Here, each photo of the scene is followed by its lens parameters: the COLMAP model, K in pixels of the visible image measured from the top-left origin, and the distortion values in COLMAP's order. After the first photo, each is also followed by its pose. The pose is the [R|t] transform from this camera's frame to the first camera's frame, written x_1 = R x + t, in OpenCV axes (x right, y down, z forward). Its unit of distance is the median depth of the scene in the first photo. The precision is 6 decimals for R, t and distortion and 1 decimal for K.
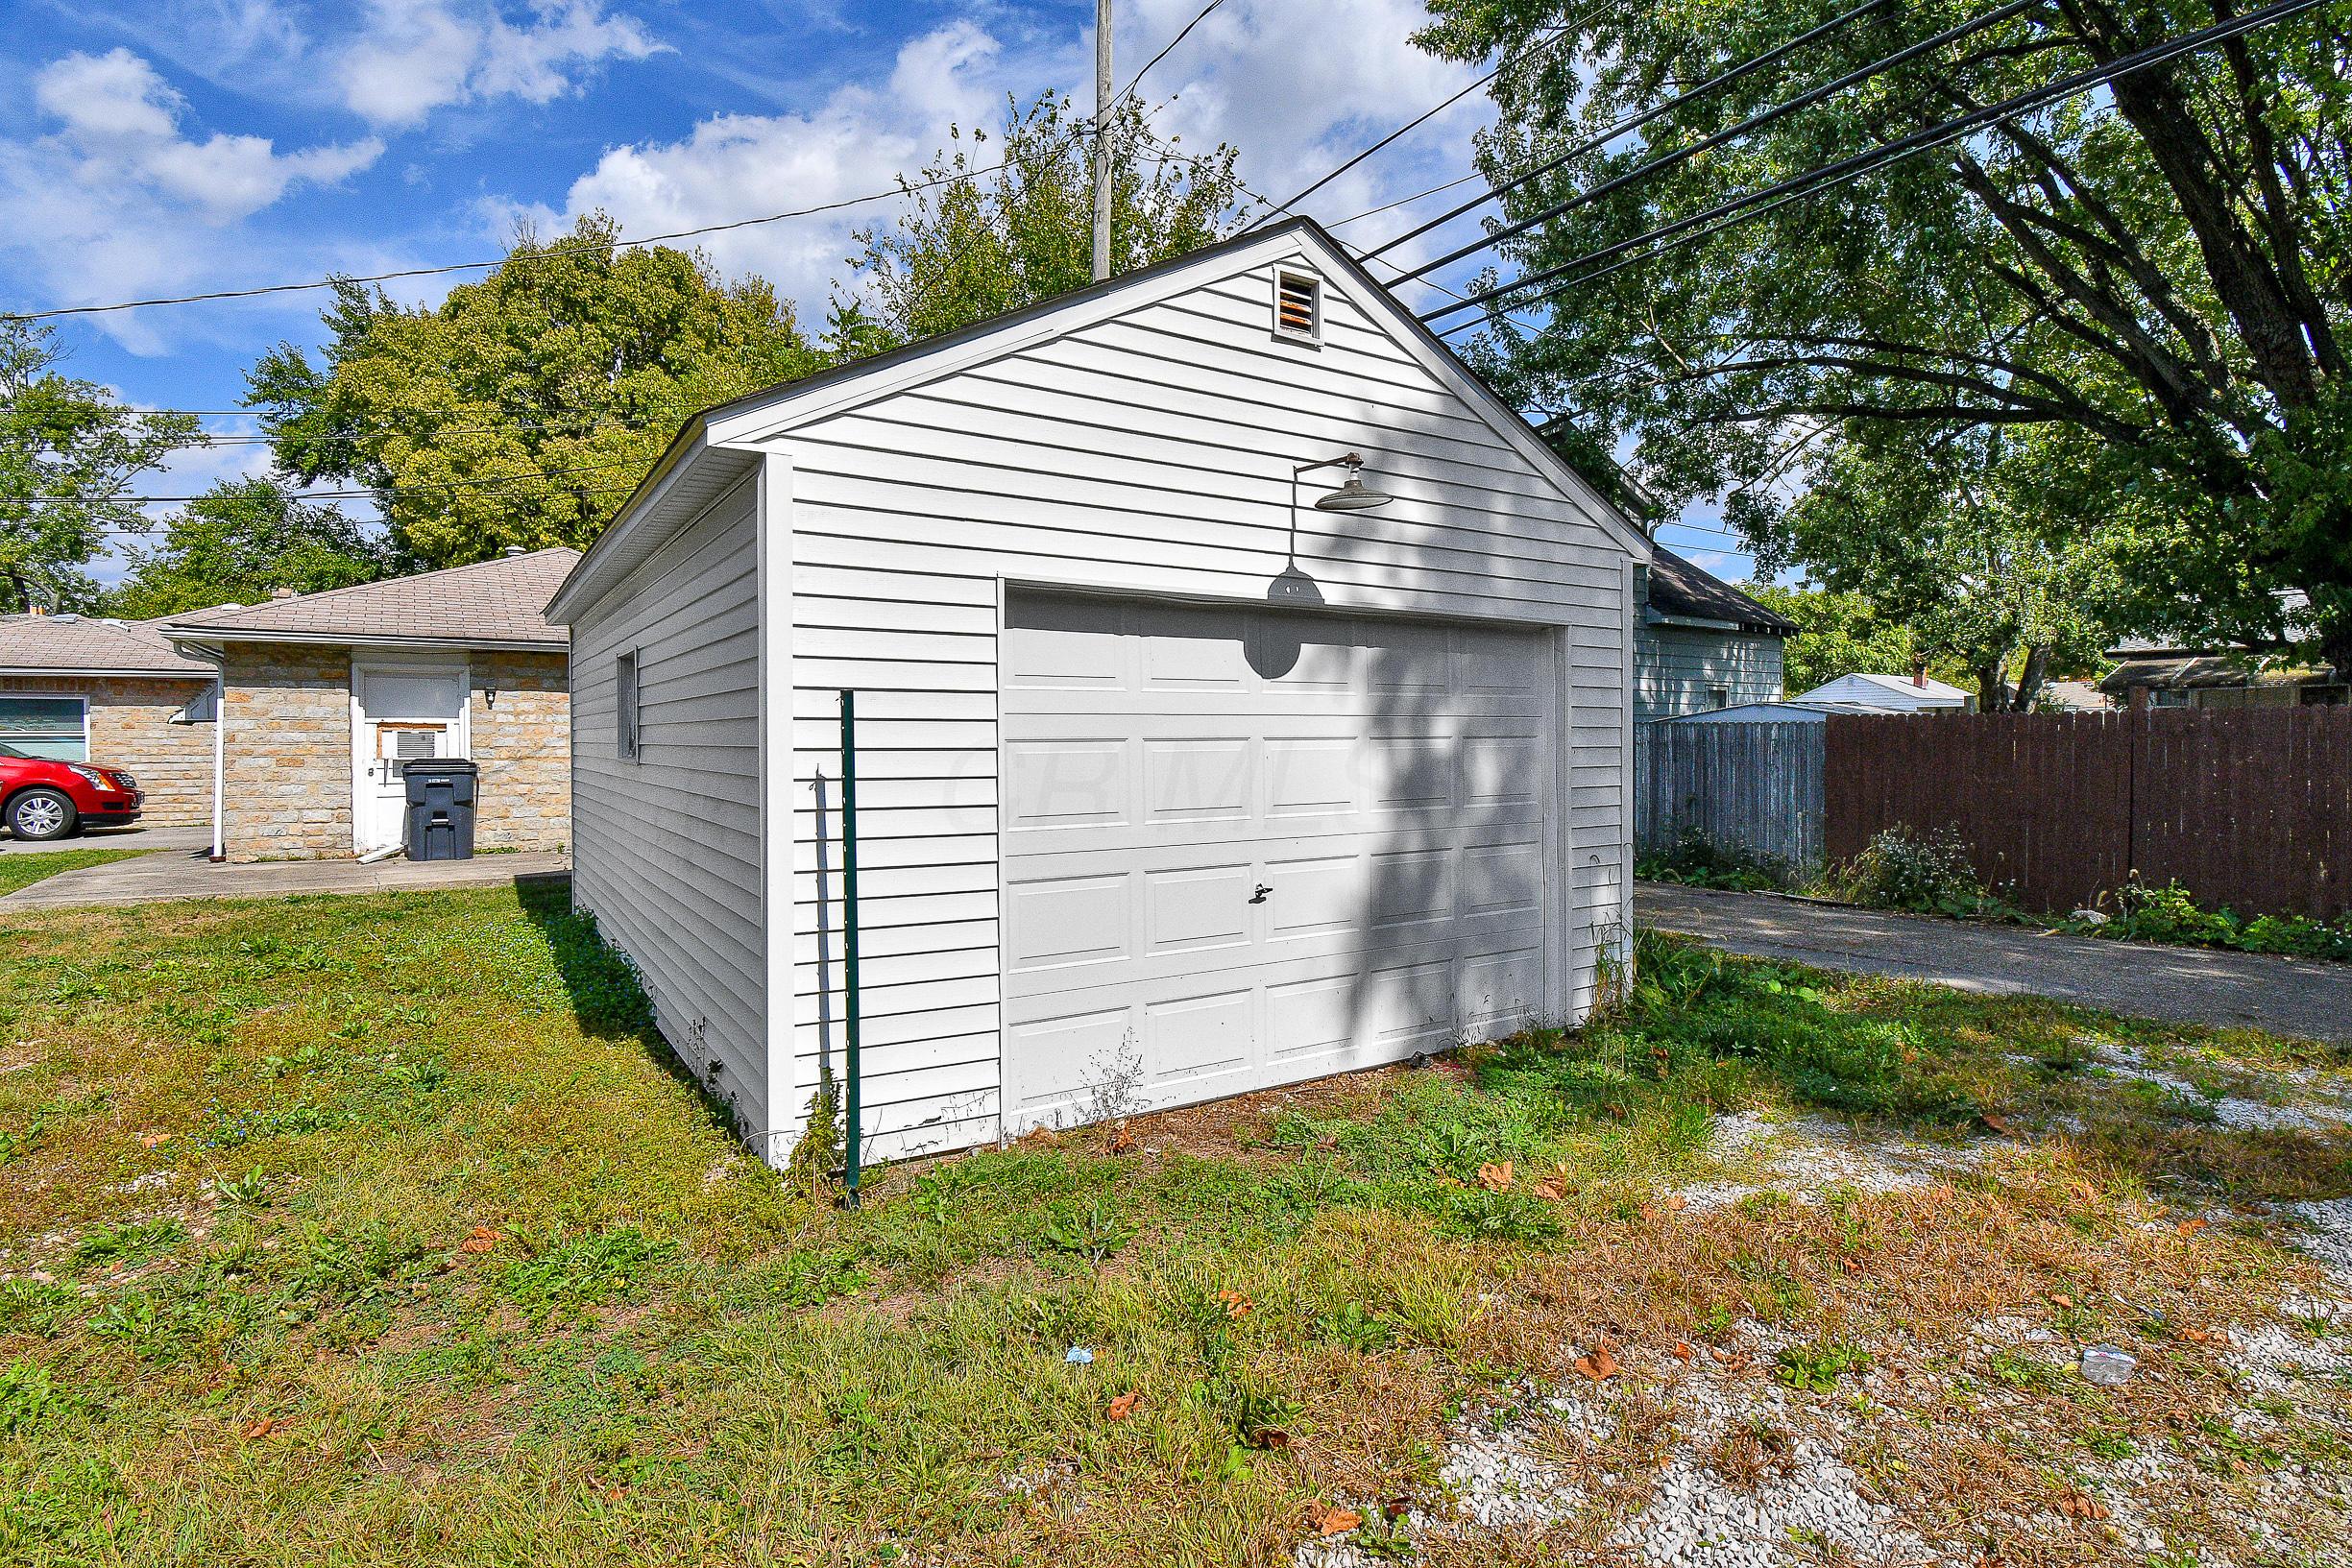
lens RADIAL K [[1150.7, 0, 1172.3], [0, 1150.7, 752.3], [0, 0, 1]] dist [-0.000473, 0.000031]
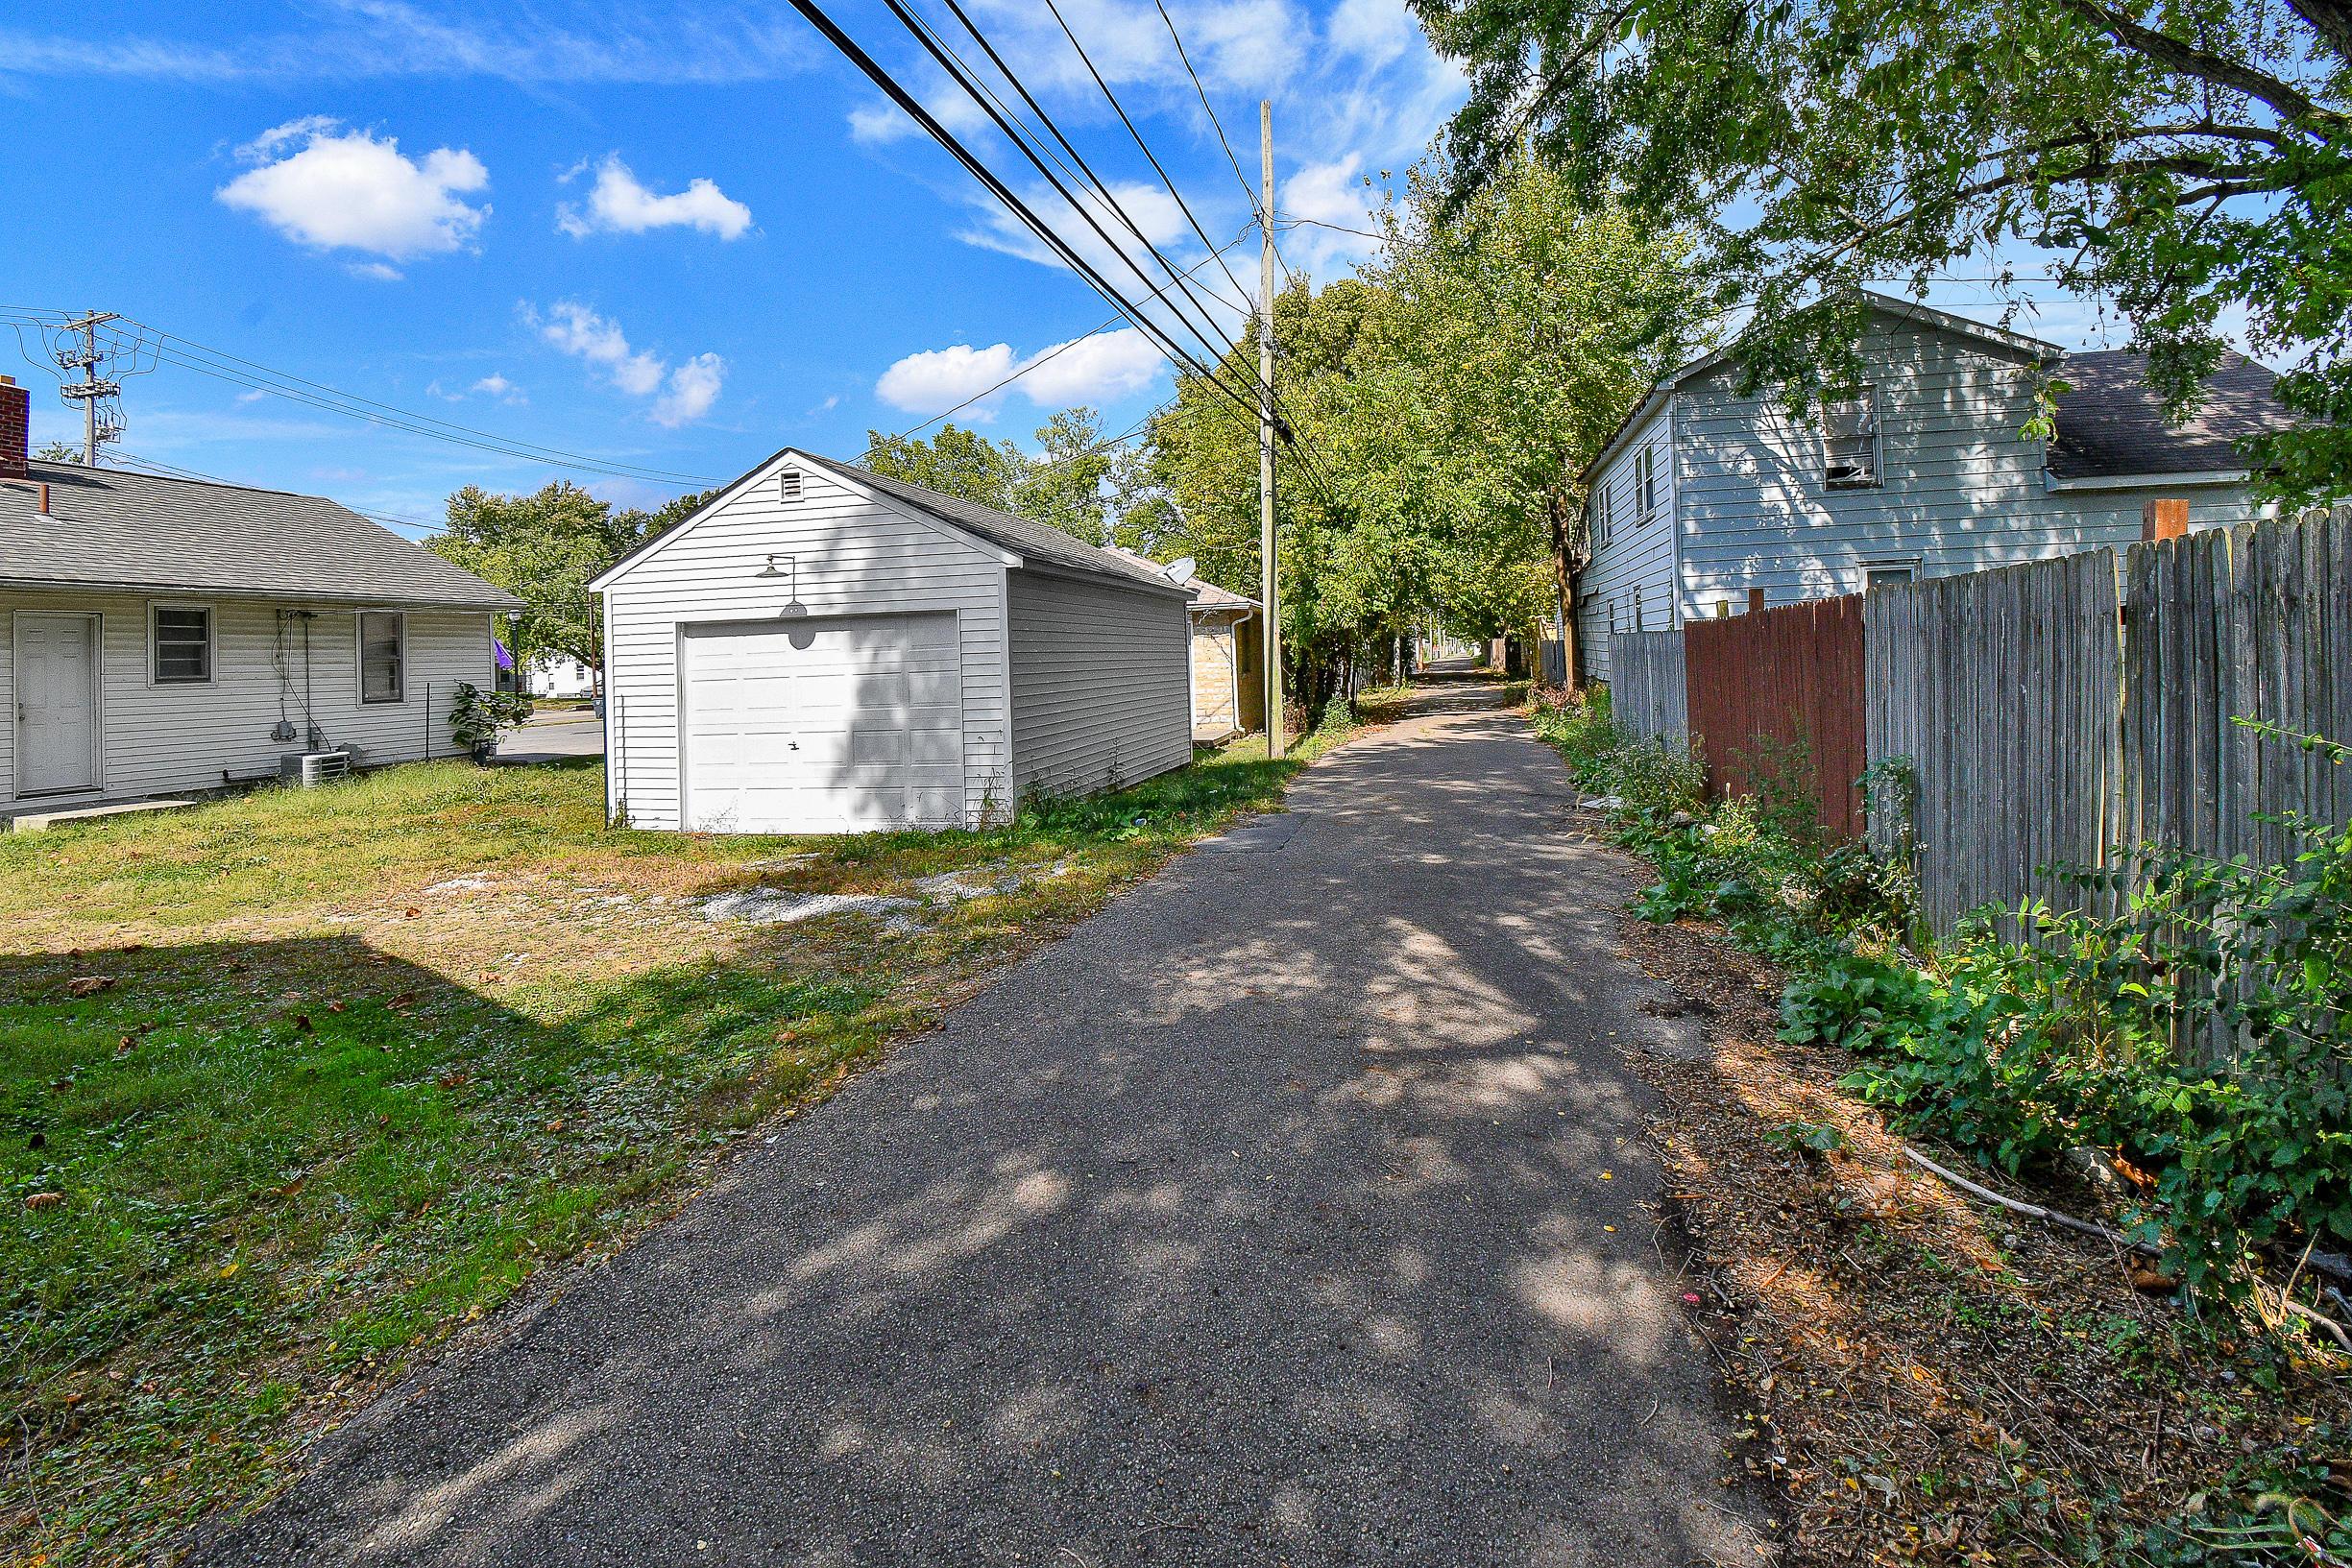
lens RADIAL K [[1110.4, 0, 1180.7], [0, 1110.4, 633.1], [0, 0, 1]] dist [0.000904, -0.010794]
pose [[0.682051, -0.042384, -0.730075, 2.193737], [0.024429, 0.999082, -0.035179, -0.002630], [0.730896, 0.006159, 0.682461, 0.071210]]
